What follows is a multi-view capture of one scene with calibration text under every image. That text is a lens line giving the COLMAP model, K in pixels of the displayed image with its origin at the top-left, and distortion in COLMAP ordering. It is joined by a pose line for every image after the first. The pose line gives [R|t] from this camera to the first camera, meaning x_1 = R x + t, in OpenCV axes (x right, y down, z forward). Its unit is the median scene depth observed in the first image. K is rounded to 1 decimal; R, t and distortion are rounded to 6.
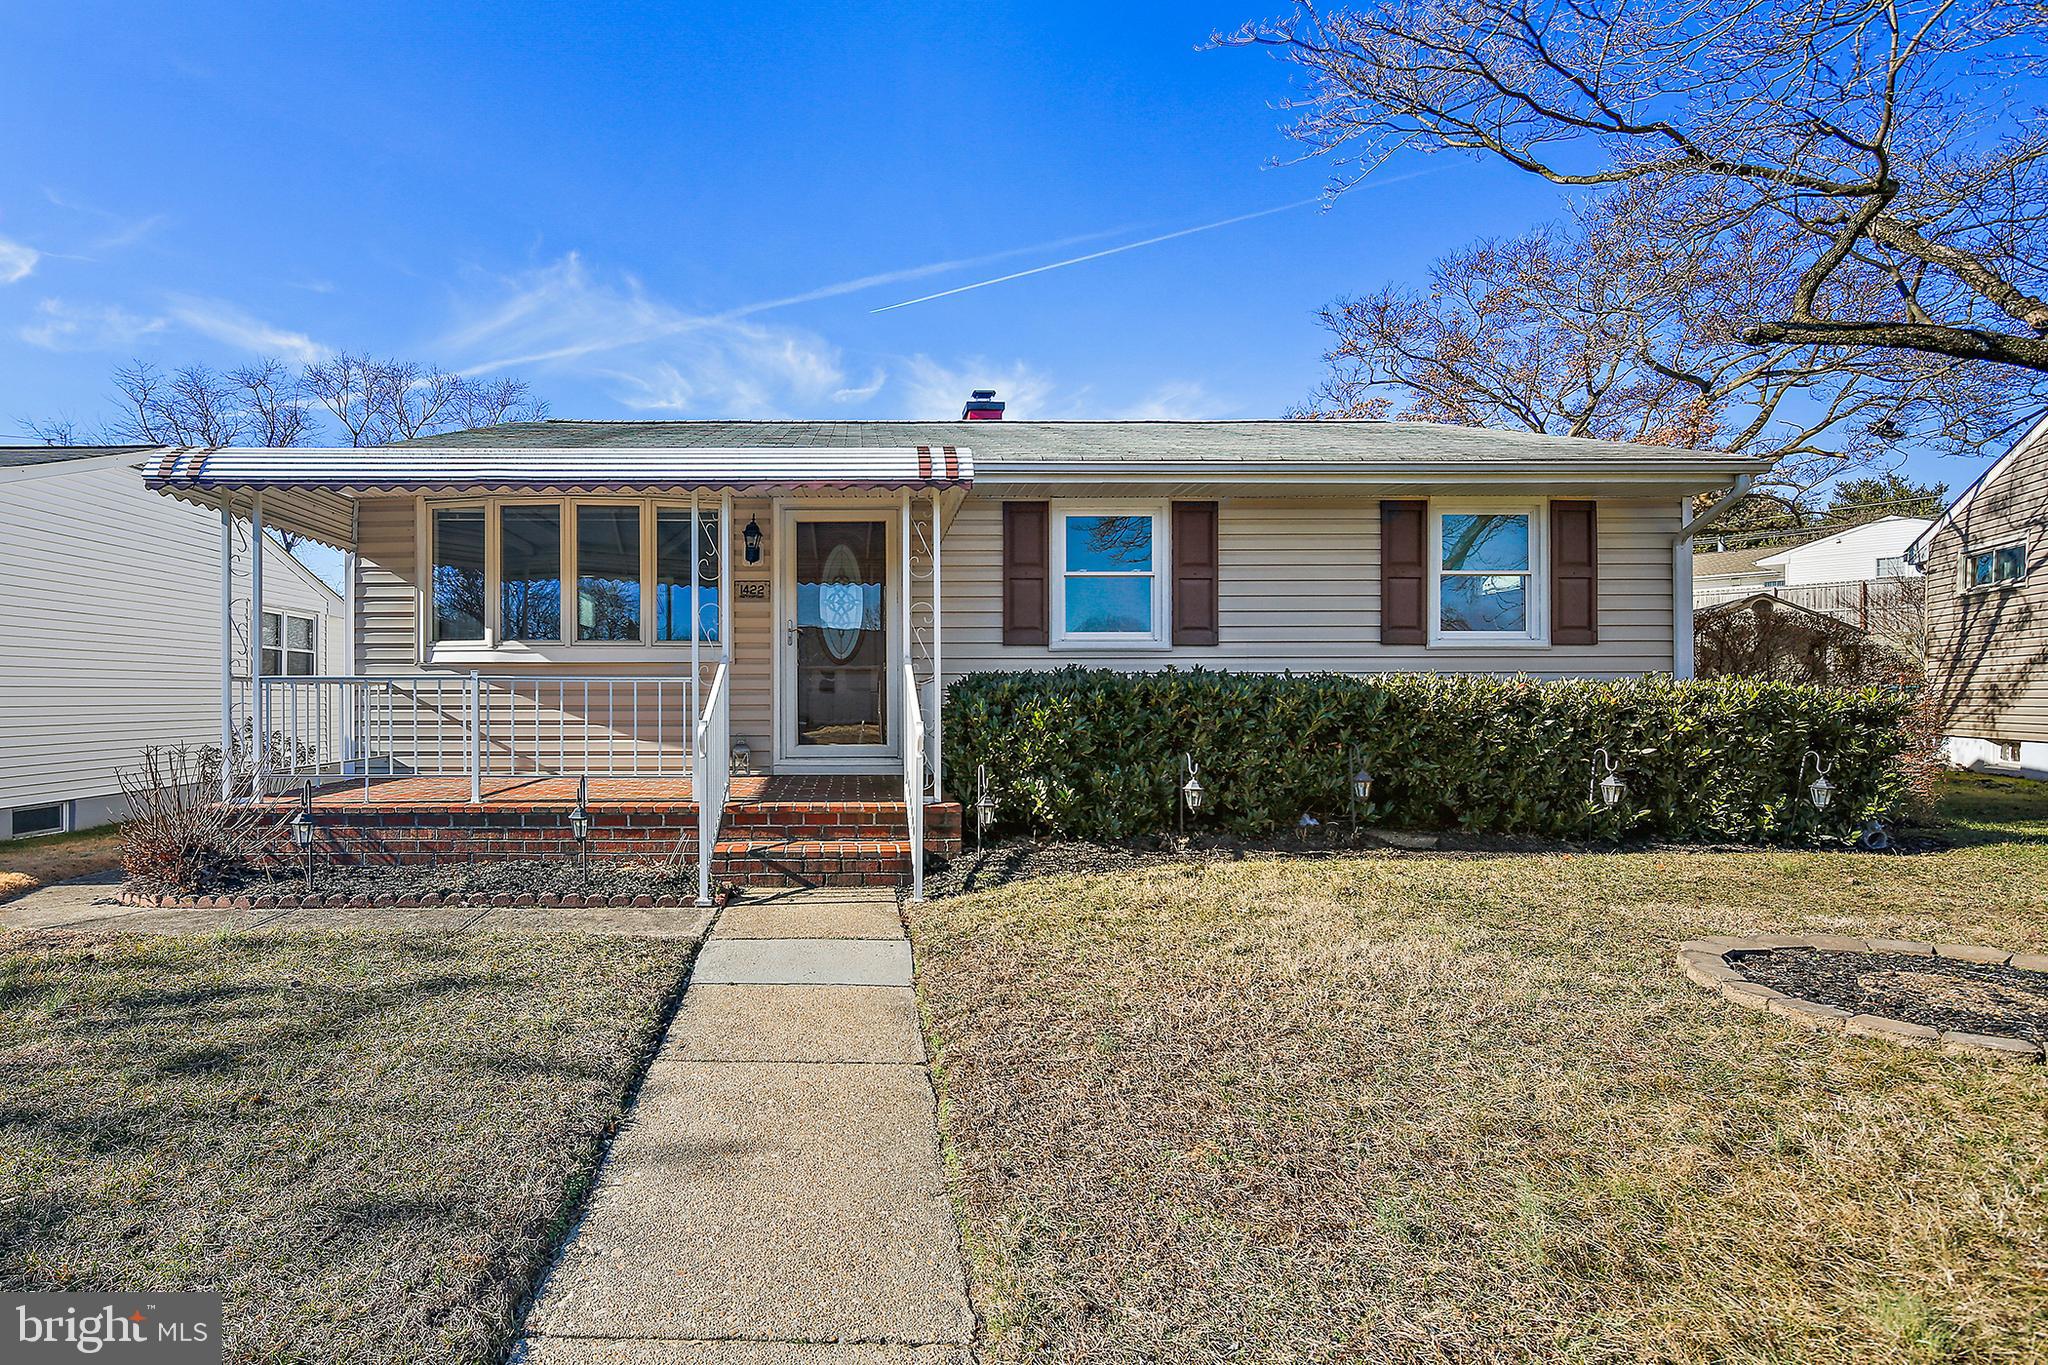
lens RADIAL K [[1038.7, 0, 968.5], [0, 1038.7, 684.0], [0, 0, 1]] dist [0.001594, -0.000127]
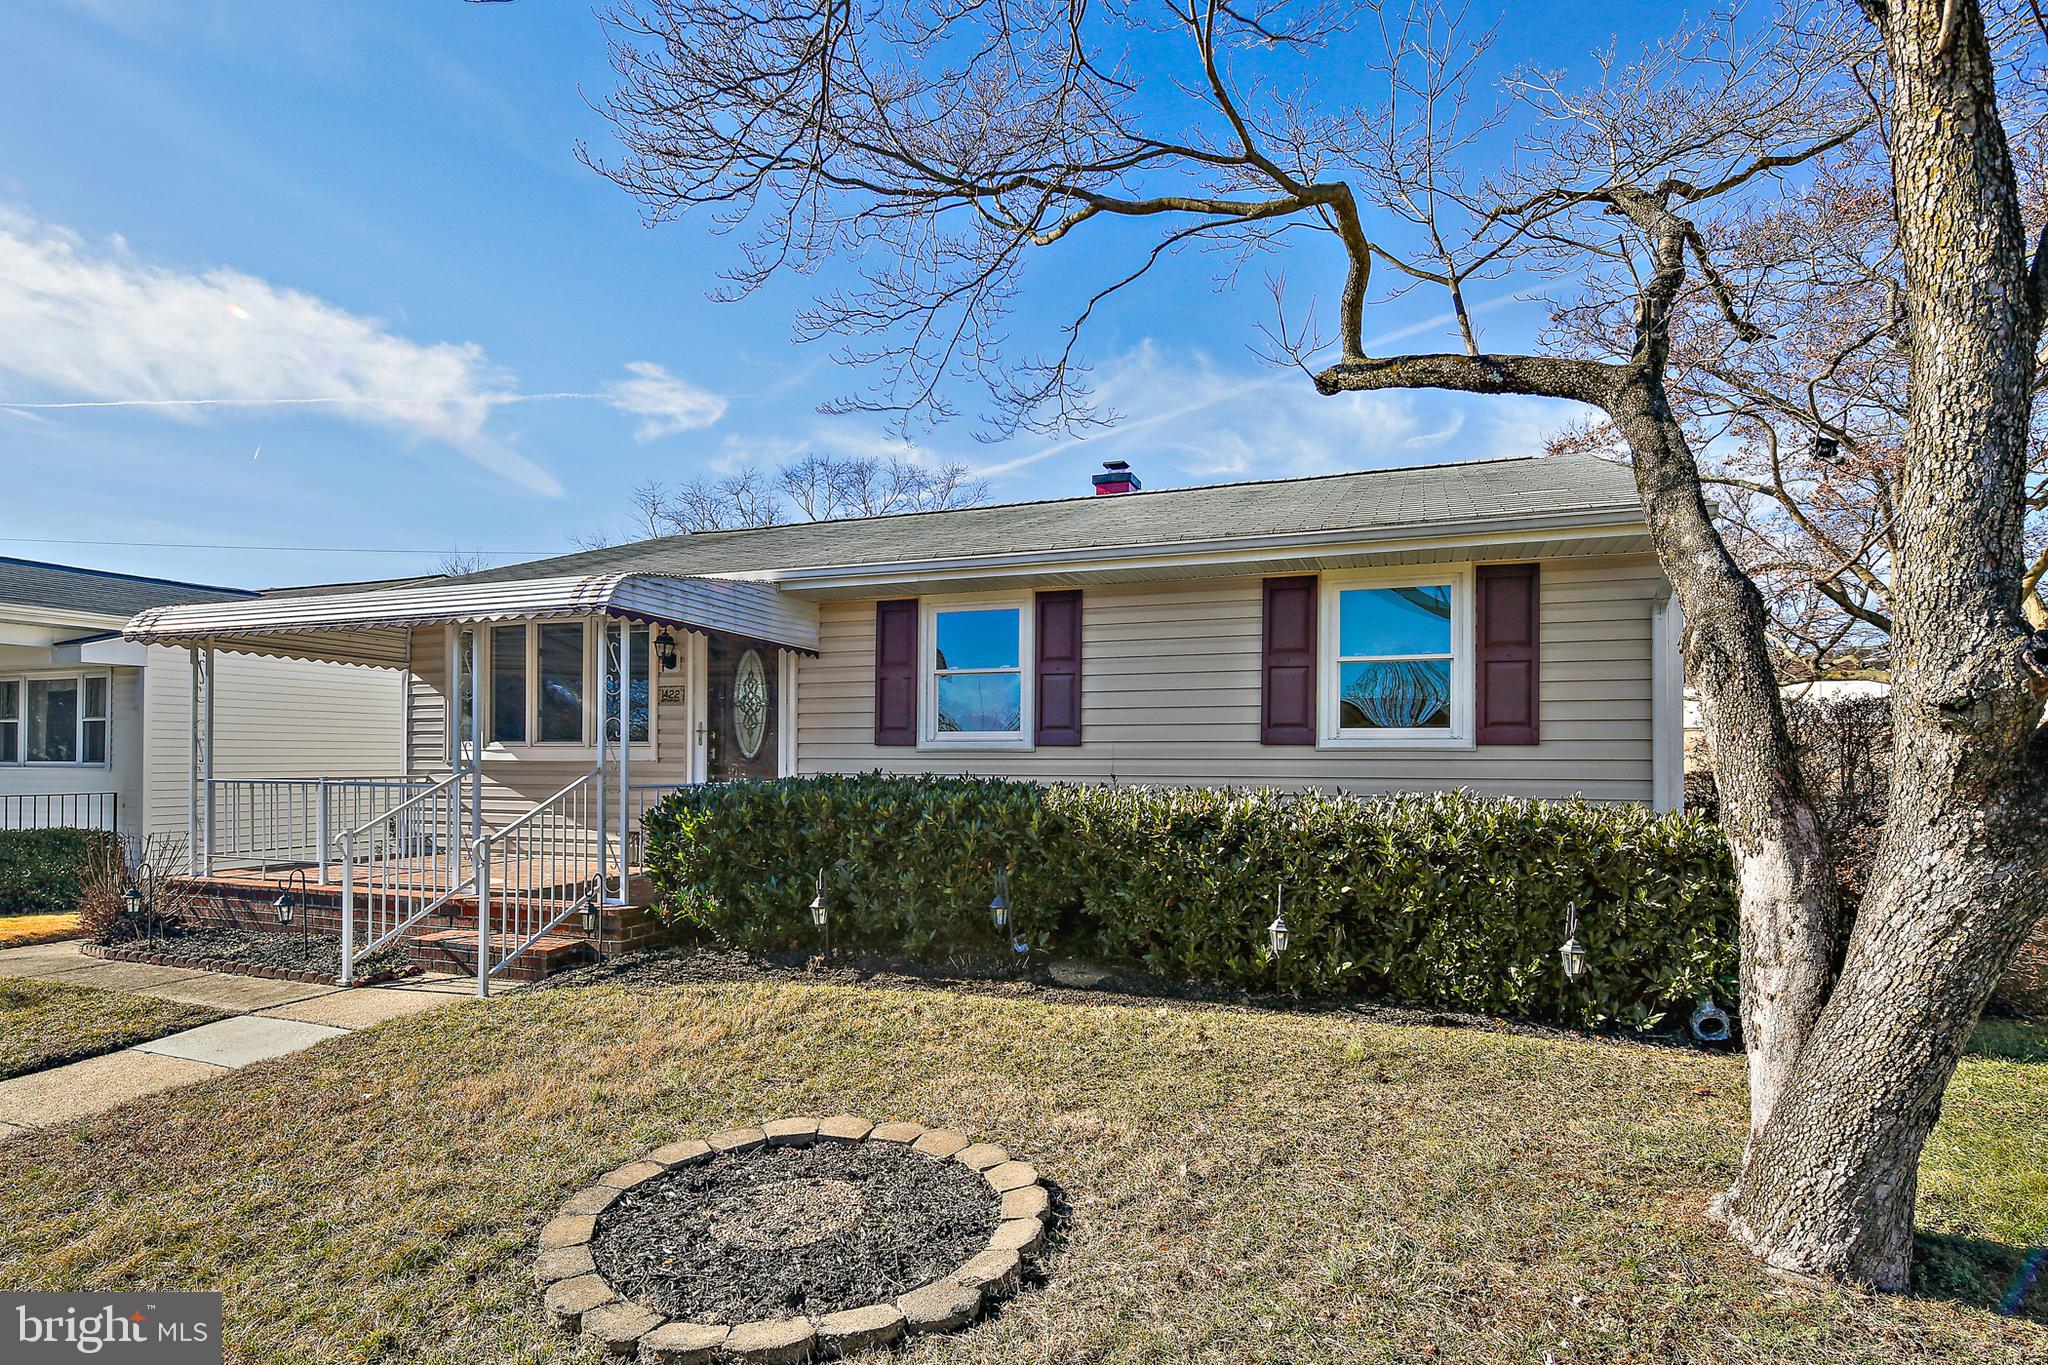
lens RADIAL K [[1015.7, 0, 969.0], [0, 1015.7, 759.8], [0, 0, 1]] dist [0.001134, 0.000097]
pose [[0.935541, 0.004102, -0.353193, 0.464700], [-0.005592, 0.999979, -0.003198, -0.021155], [0.353173, 0.004967, 0.935545, 0.121120]]
